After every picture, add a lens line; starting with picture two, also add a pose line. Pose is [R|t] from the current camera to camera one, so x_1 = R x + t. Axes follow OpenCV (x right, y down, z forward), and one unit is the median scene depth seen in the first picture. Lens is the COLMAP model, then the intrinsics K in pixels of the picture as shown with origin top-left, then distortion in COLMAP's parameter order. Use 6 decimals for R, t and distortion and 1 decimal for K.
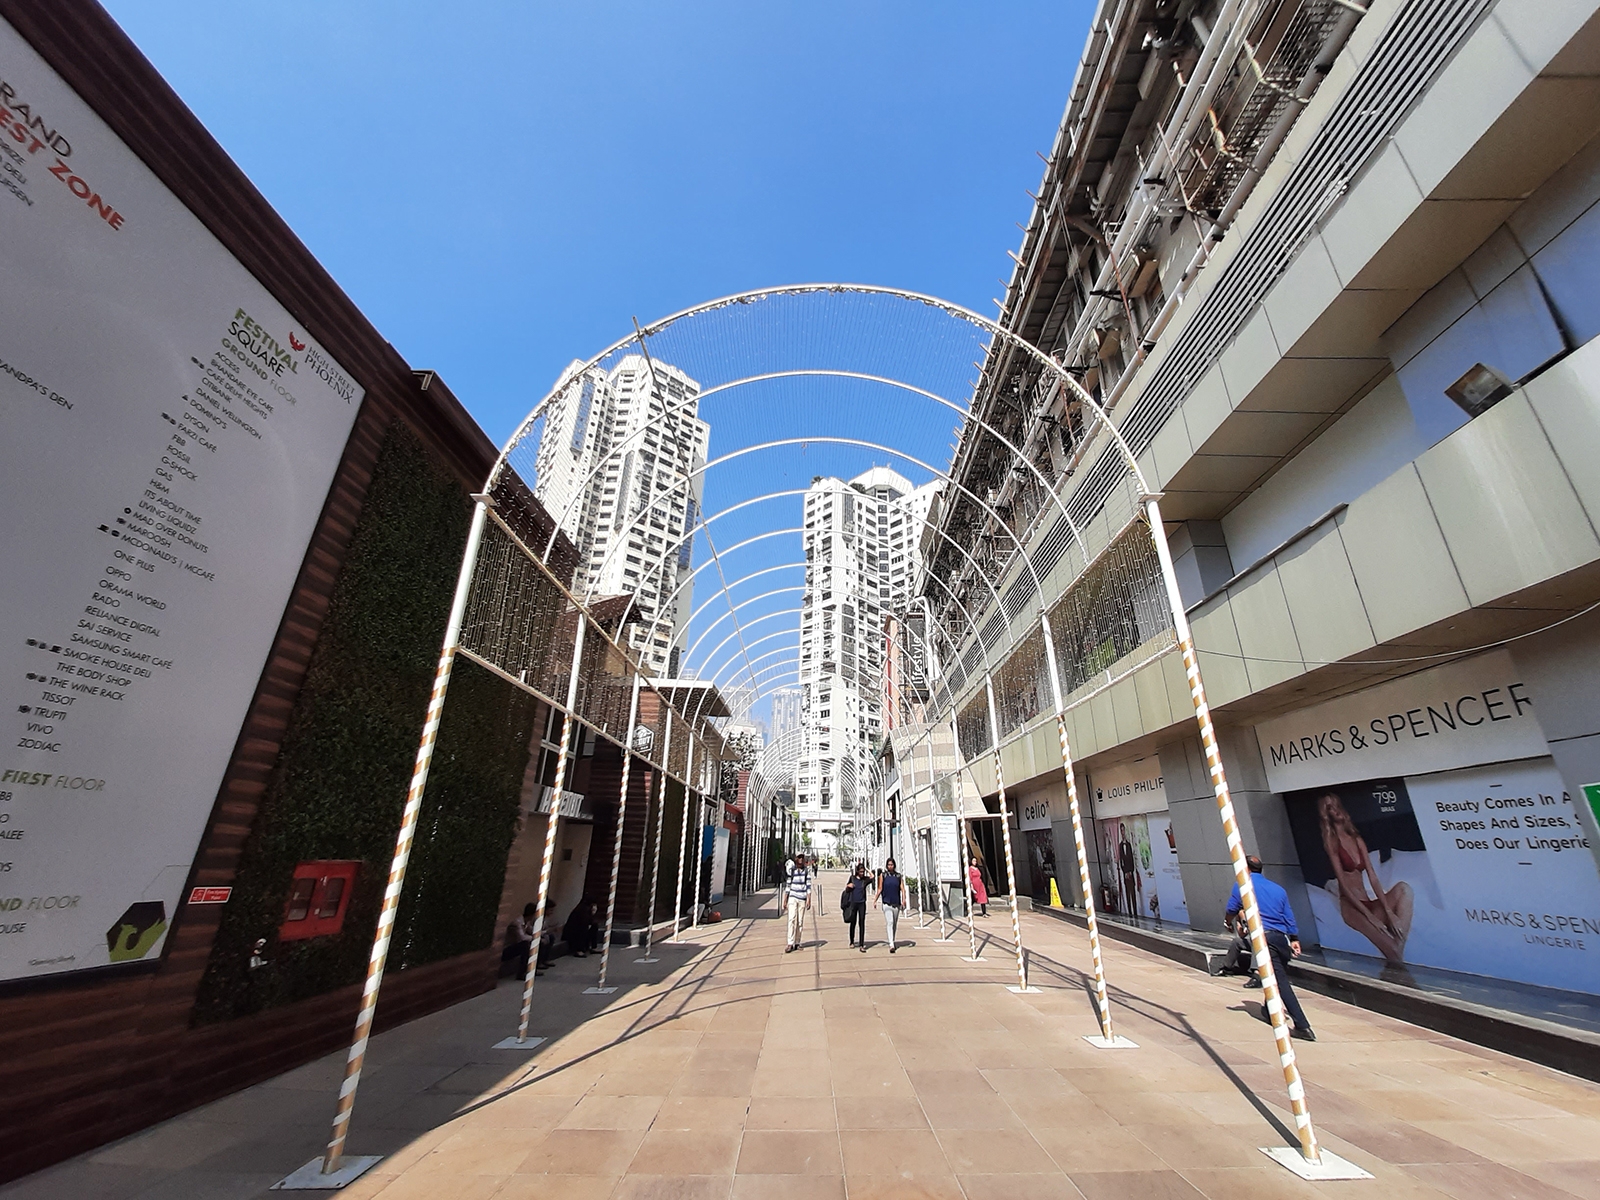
lens RADIAL K [[634.5, 0, 801.3], [0, 634.5, 598.6], [0, 0, 1]] dist [0.003767, 0.000174]
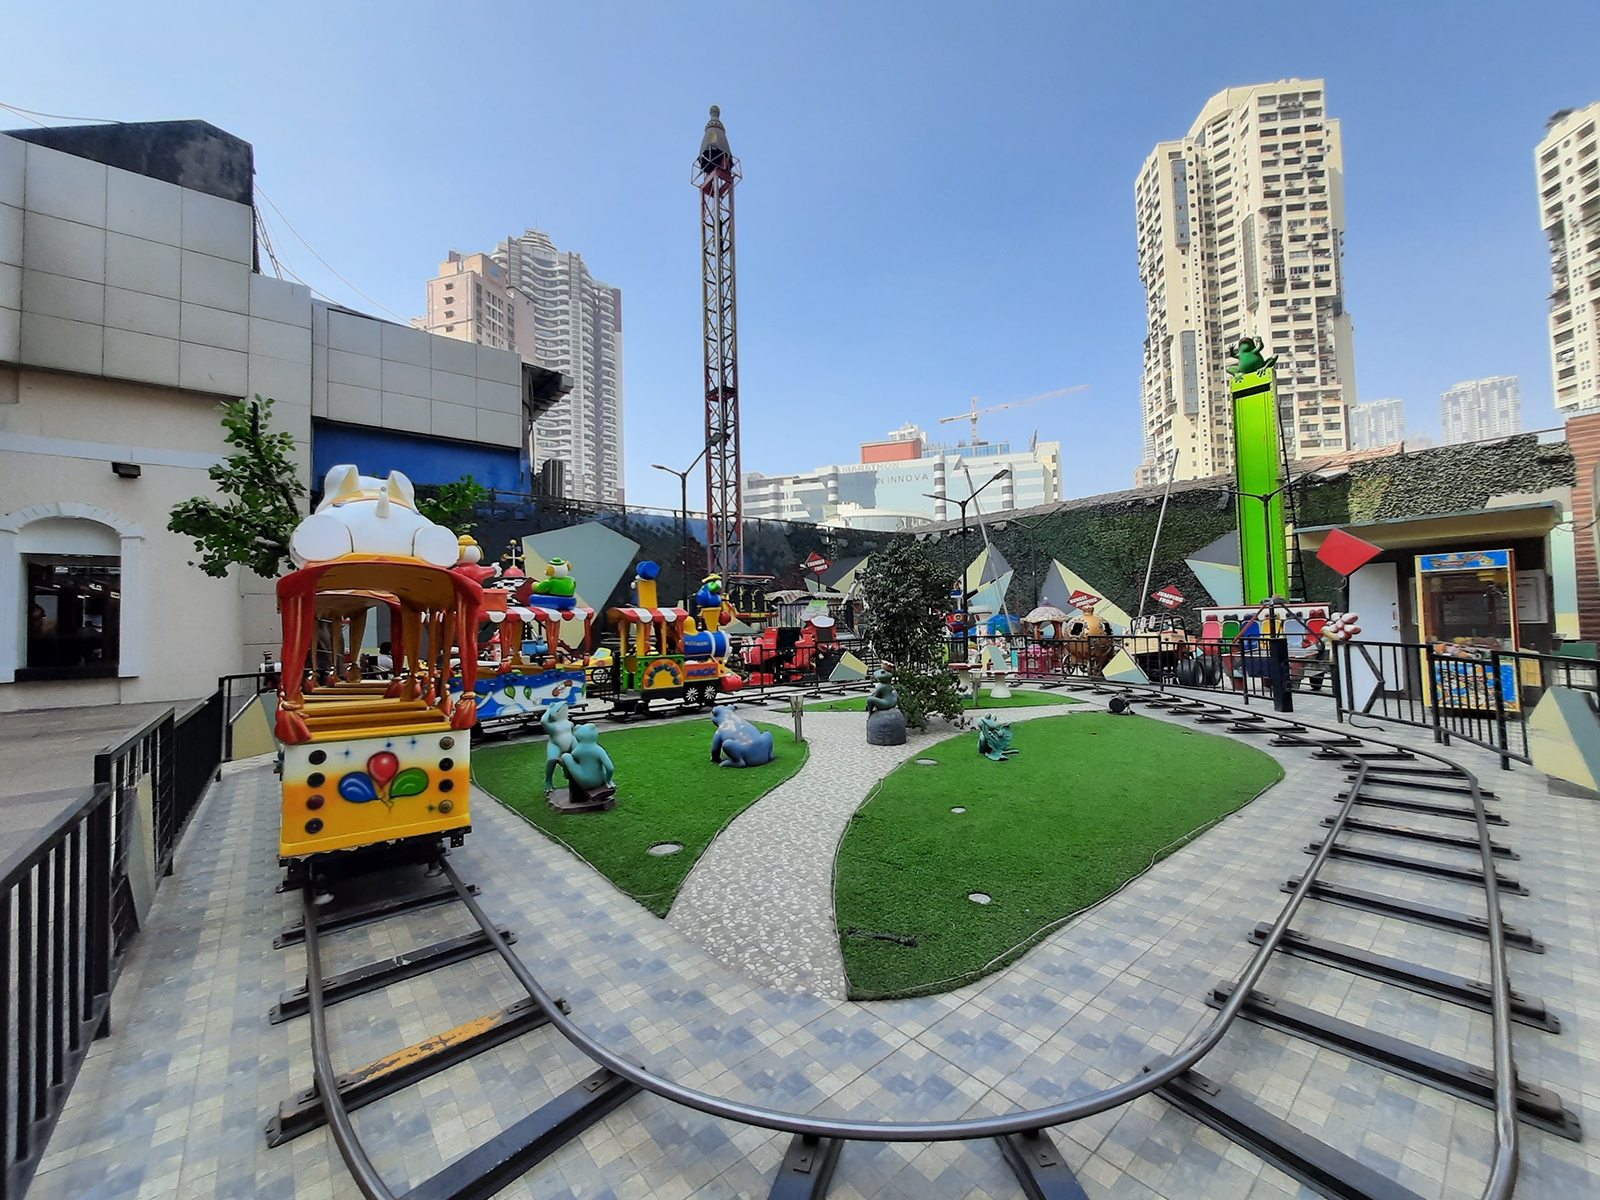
lens RADIAL K [[634.5, 0, 798.3], [0, 634.5, 600.8], [0, 0, 1]] dist [0.003767, 0.000174]
pose [[0.661218, -0.075287, -0.746407, -0.048642], [0.326171, 0.924841, 0.195659, -0.107665], [0.675576, -0.372829, 0.636078, -0.267908]]
